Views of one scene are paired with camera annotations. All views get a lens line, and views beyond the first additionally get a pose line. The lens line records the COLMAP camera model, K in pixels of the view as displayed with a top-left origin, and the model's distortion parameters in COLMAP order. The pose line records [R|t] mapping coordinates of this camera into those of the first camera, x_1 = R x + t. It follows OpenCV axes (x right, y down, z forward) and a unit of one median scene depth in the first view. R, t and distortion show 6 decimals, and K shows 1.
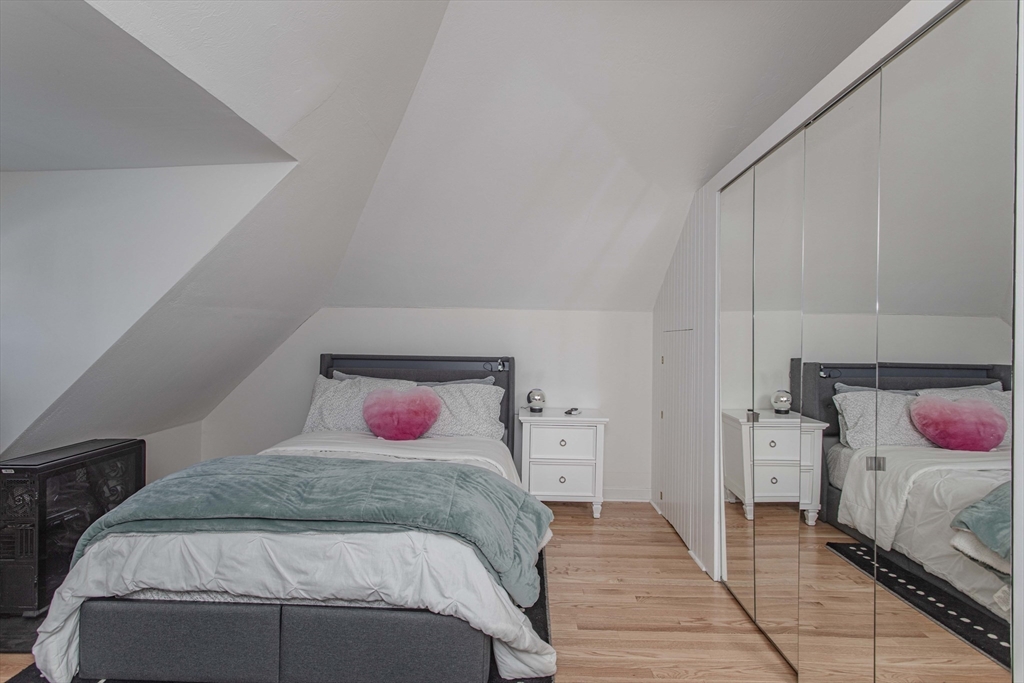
lens RADIAL K [[489.9, 0, 512.0], [0, 489.9, 341.5], [0, 0, 1]] dist [0.001964, 0.000945]
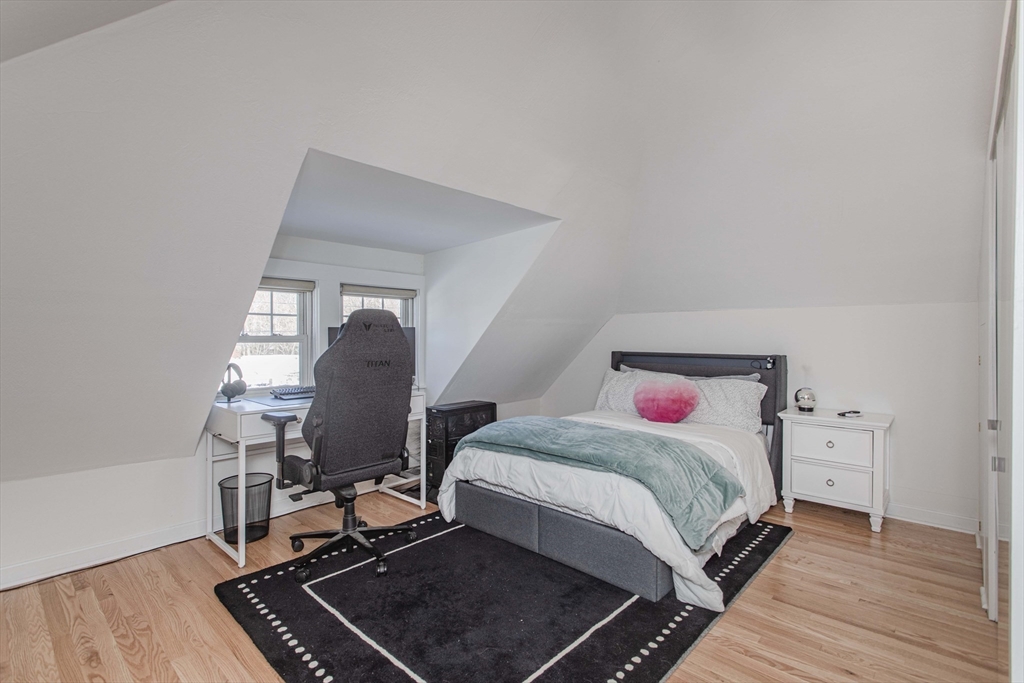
lens RADIAL K [[489.9, 0, 512.0], [0, 489.9, 341.5], [0, 0, 1]] dist [0.001964, 0.000945]
pose [[0.753748, -0.008234, -0.657112, 0.439185], [0.007815, 0.999963, -0.003565, 0.004326], [0.657117, -0.002448, 0.753785, -0.227817]]
